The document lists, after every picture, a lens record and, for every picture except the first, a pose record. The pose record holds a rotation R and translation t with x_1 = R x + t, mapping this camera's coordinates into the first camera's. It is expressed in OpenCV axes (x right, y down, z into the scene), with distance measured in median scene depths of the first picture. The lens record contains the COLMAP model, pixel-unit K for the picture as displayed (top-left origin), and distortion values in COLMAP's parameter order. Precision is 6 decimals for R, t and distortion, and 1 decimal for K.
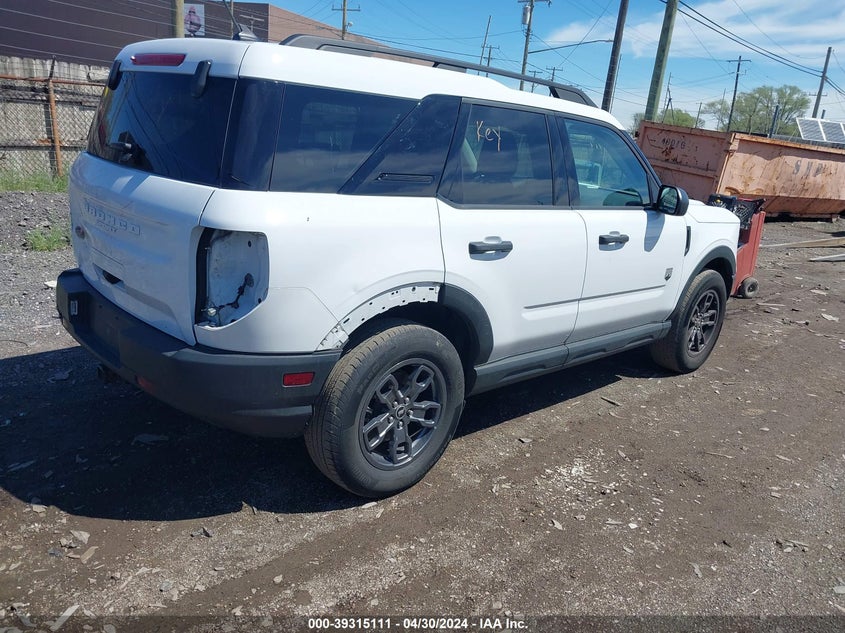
lens RADIAL K [[678.8, 0, 422.5], [0, 678.8, 316.5], [0, 0, 1]] dist [-0.001536, -0.012132]
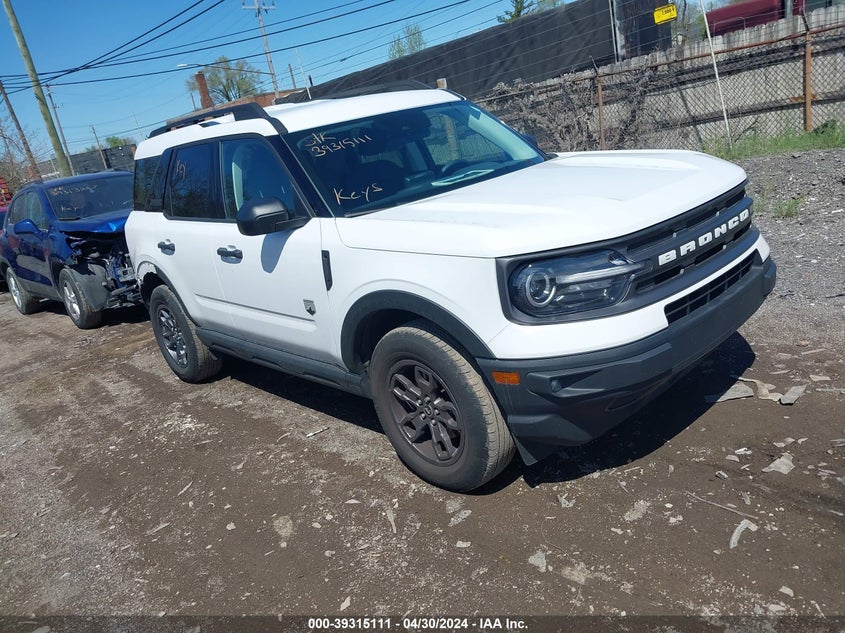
lens RADIAL K [[684.6, 0, 422.5], [0, 684.6, 316.5], [0, 0, 1]] dist [0.008511, 0.000321]
pose [[-0.055294, 0.203883, -0.977433, 0.537164], [-0.098039, 0.973091, 0.208523, -0.109097], [0.993645, 0.107357, -0.033818, 0.546915]]
